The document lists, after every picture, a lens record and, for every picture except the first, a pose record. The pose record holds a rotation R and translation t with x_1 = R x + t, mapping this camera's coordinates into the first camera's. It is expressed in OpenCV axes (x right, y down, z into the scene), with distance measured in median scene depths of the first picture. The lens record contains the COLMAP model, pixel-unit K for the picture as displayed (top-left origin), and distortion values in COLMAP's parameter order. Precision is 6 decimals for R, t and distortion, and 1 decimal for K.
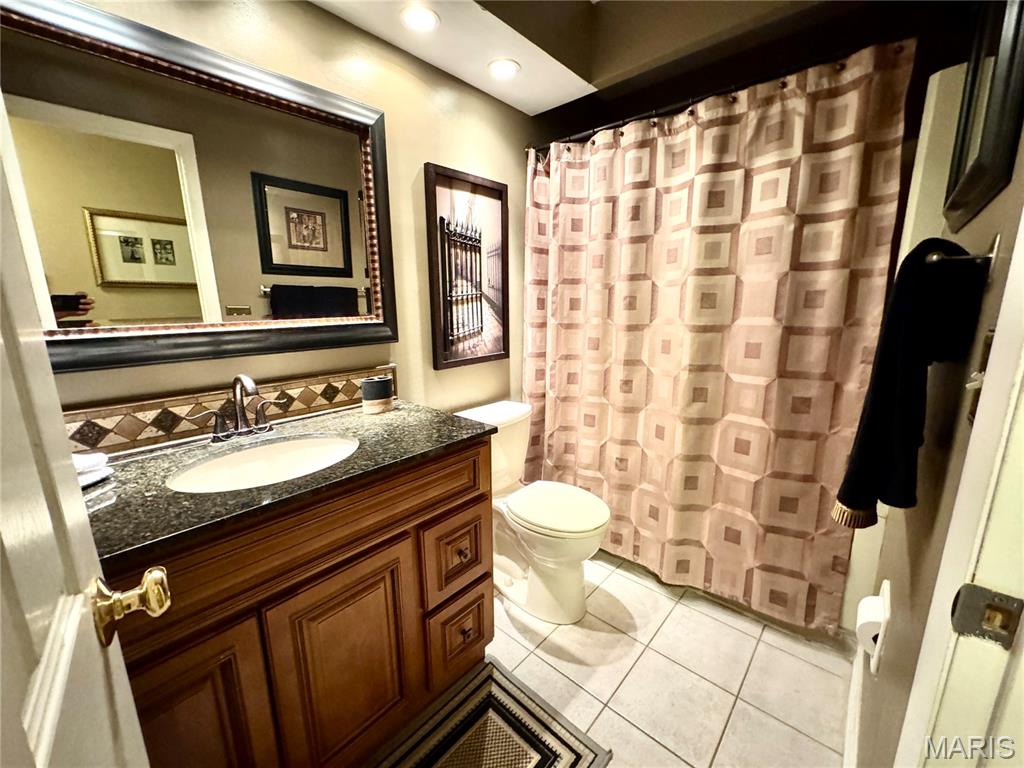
lens RADIAL K [[415.2, 0, 511.9], [0, 415.2, 381.0], [0, 0, 1]] dist [-0.002121, -0.000111]
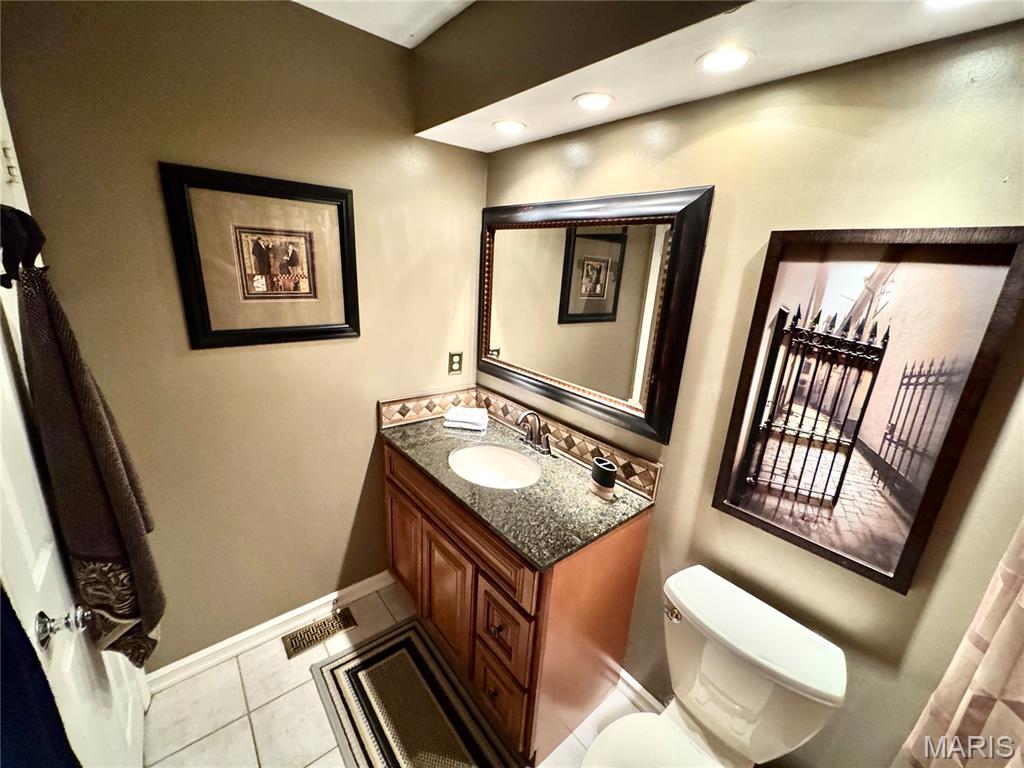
lens RADIAL K [[415.2, 0, 512.1], [0, 415.2, 385.2], [0, 0, 1]] dist [-0.002121, -0.000111]
pose [[-0.142864, 0.273603, -0.951174, 0.500041], [-0.260298, 0.916814, 0.302816, -0.343976], [0.954901, 0.290850, -0.059761, 0.622974]]
